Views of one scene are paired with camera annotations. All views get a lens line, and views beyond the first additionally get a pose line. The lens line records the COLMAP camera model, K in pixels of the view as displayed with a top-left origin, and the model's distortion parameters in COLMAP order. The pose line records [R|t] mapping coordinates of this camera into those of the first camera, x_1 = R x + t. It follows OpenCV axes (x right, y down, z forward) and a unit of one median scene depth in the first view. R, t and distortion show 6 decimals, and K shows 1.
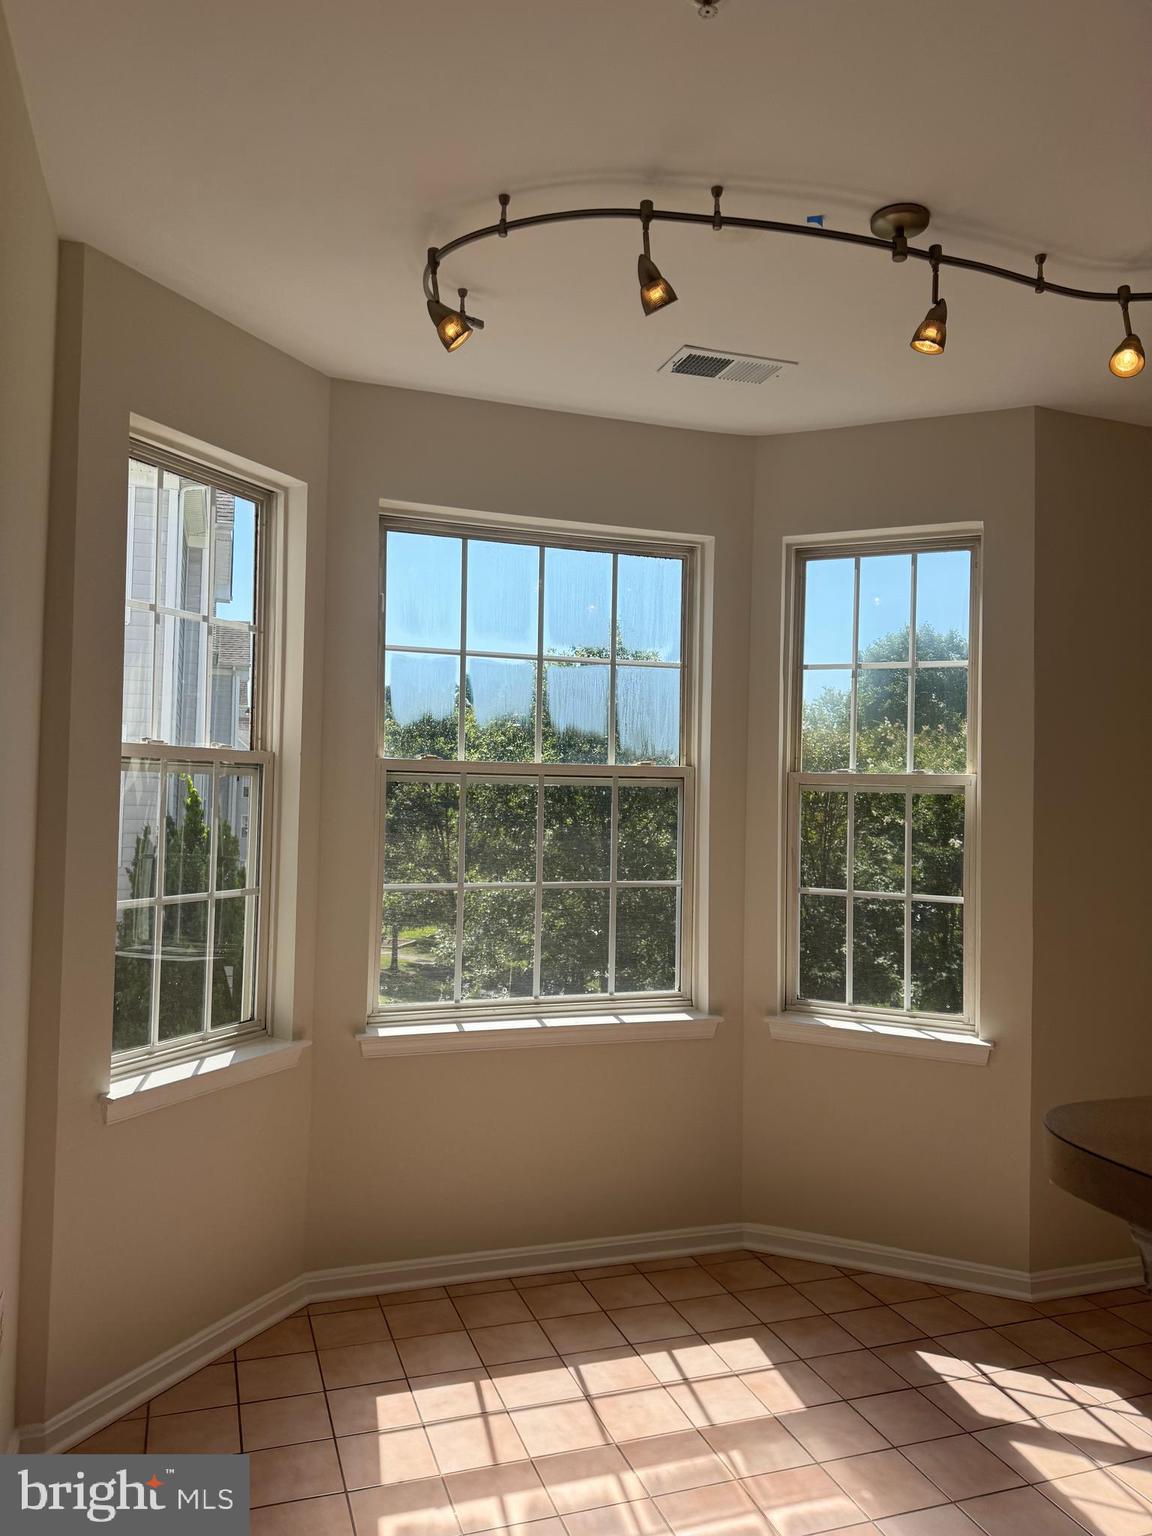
lens RADIAL K [[1076.1, 0, 579.7], [0, 1076.1, 785.7], [0, 0, 1]] dist [0.074179, -0.090153]
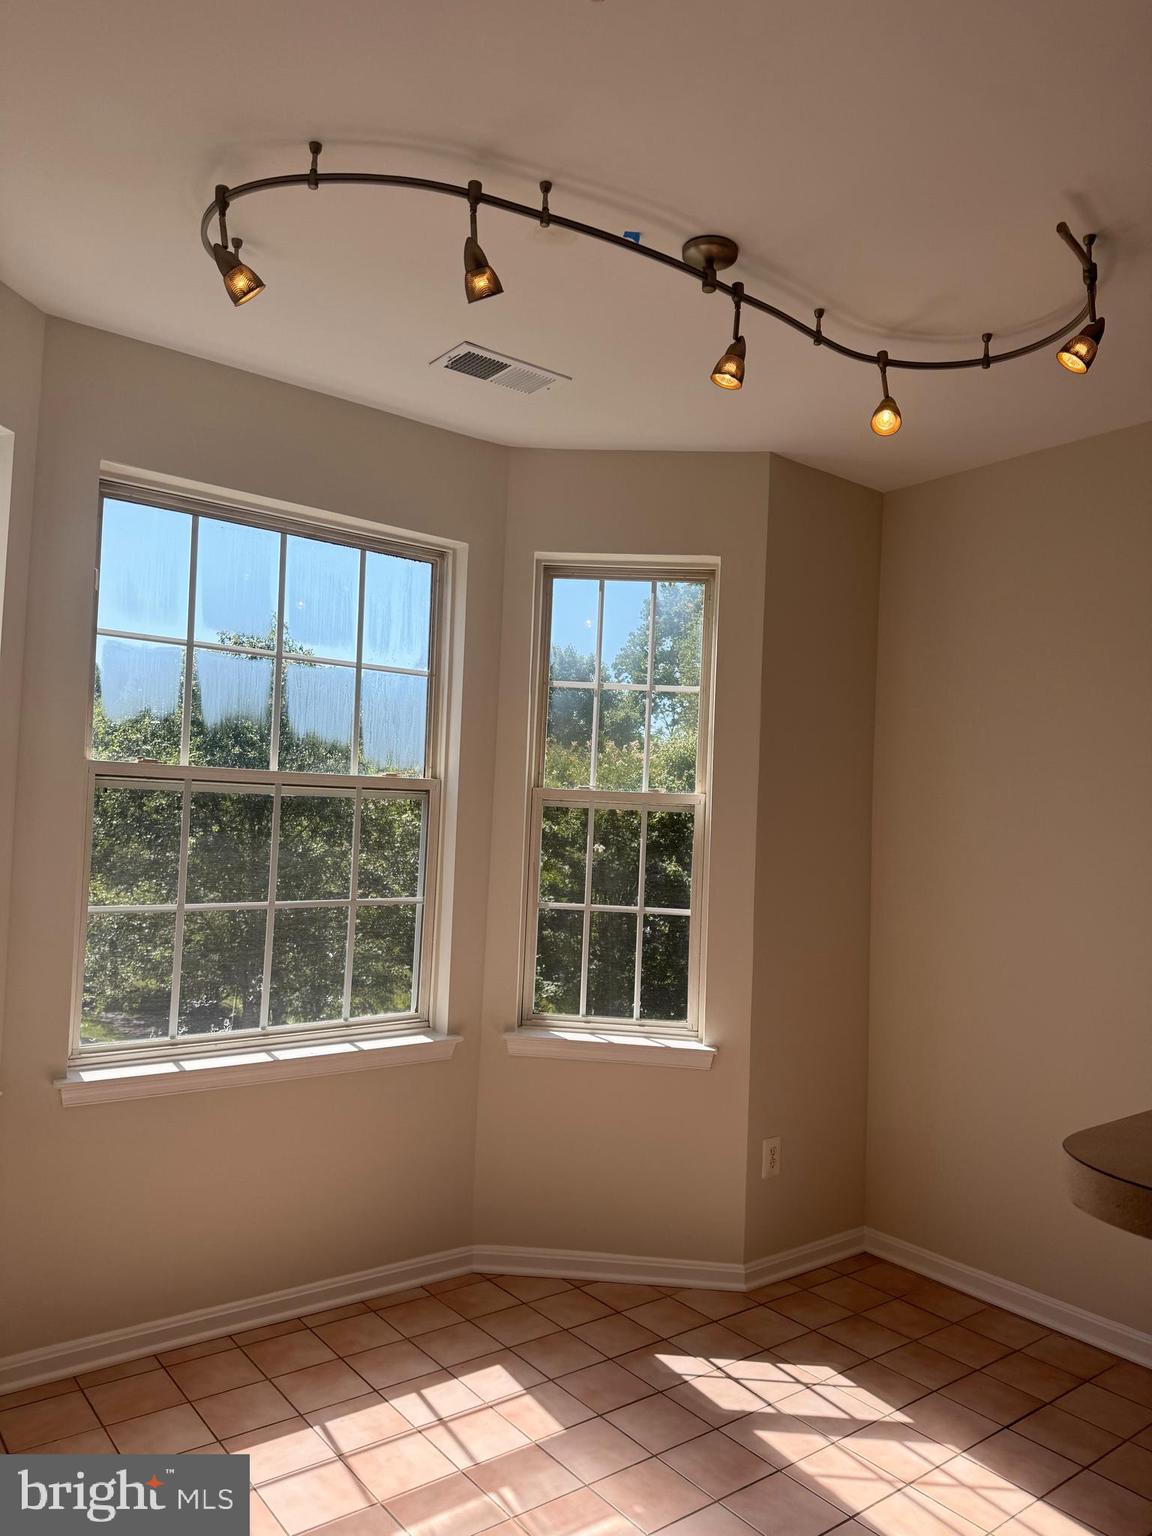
lens RADIAL K [[1076.1, 0, 574.2], [0, 1076.1, 795.4], [0, 0, 1]] dist [0.074179, -0.090153]
pose [[0.947732, 0.023162, 0.318227, -0.096116], [-0.023516, 0.999720, -0.002730, -0.003340], [-0.318201, -0.004896, 0.948011, 0.049893]]
